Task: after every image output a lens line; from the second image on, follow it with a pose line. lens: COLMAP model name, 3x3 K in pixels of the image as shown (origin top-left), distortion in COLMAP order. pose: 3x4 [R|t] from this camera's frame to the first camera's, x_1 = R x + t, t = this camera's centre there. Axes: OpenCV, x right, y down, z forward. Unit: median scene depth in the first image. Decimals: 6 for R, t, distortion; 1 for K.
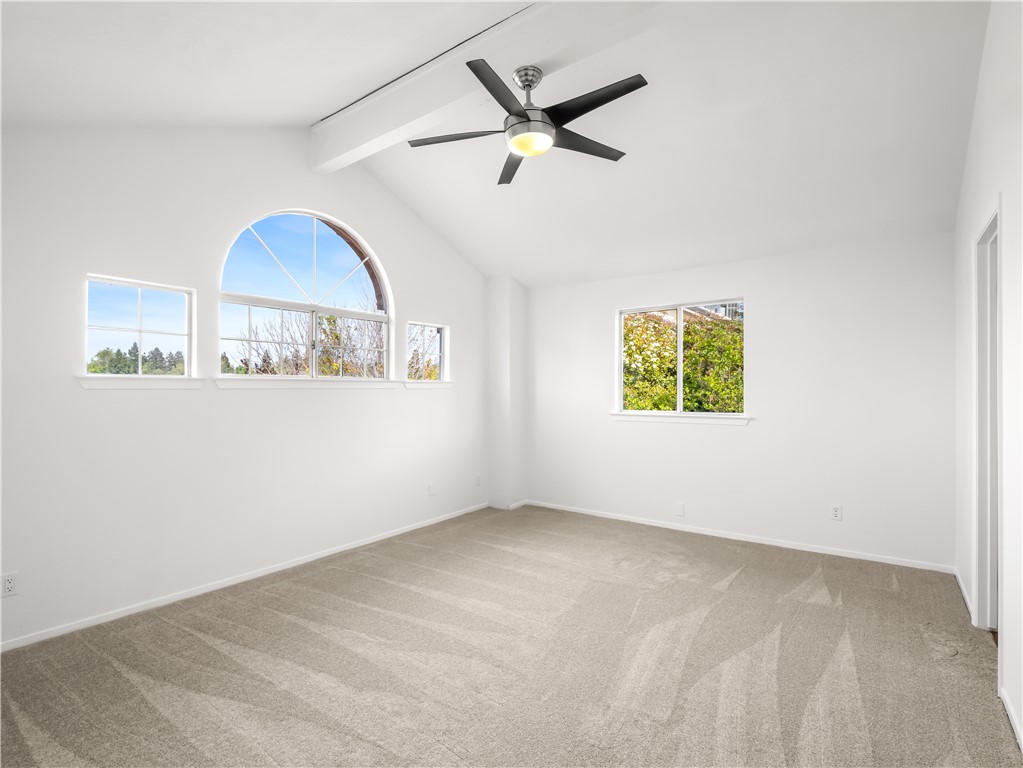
lens RADIAL K [[511.2, 0, 509.9], [0, 511.2, 381.3], [0, 0, 1]] dist [-0.002197, -0.002113]
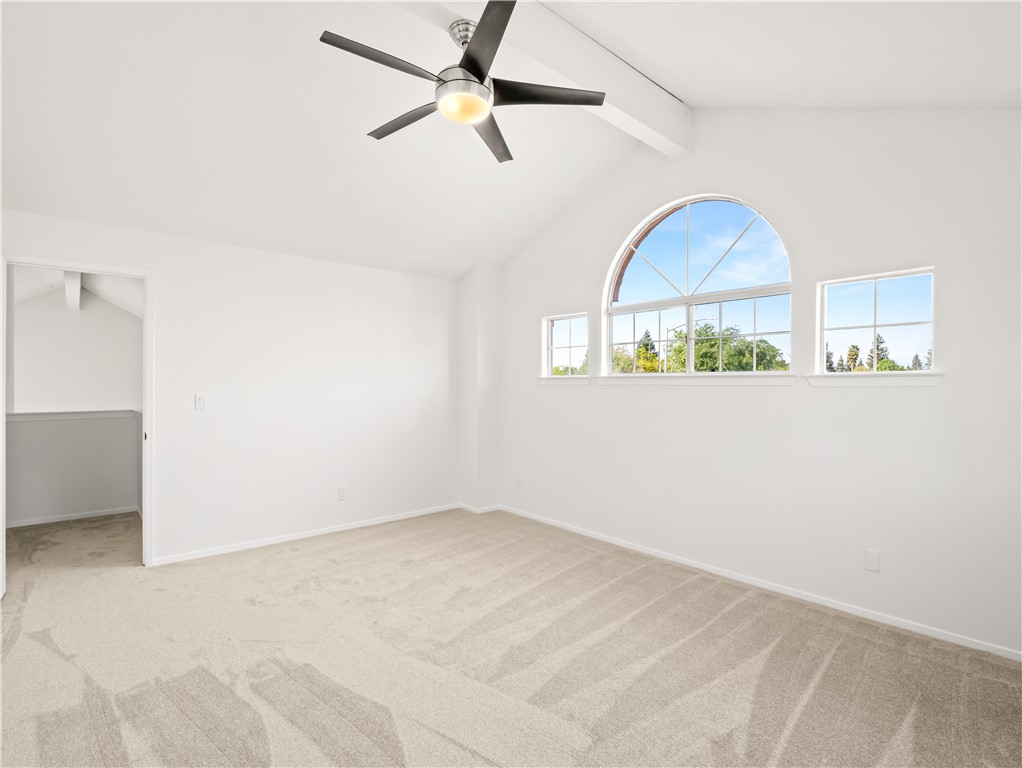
lens RADIAL K [[496.1, 0, 507.9], [0, 496.1, 384.7], [0, 0, 1]] dist [0.003039, -0.019185]
pose [[-0.221556, 0.004319, -0.975138, 0.575028], [0.009625, 0.999951, 0.002242, 0.007426], [0.975100, -0.008889, -0.221587, 0.854873]]
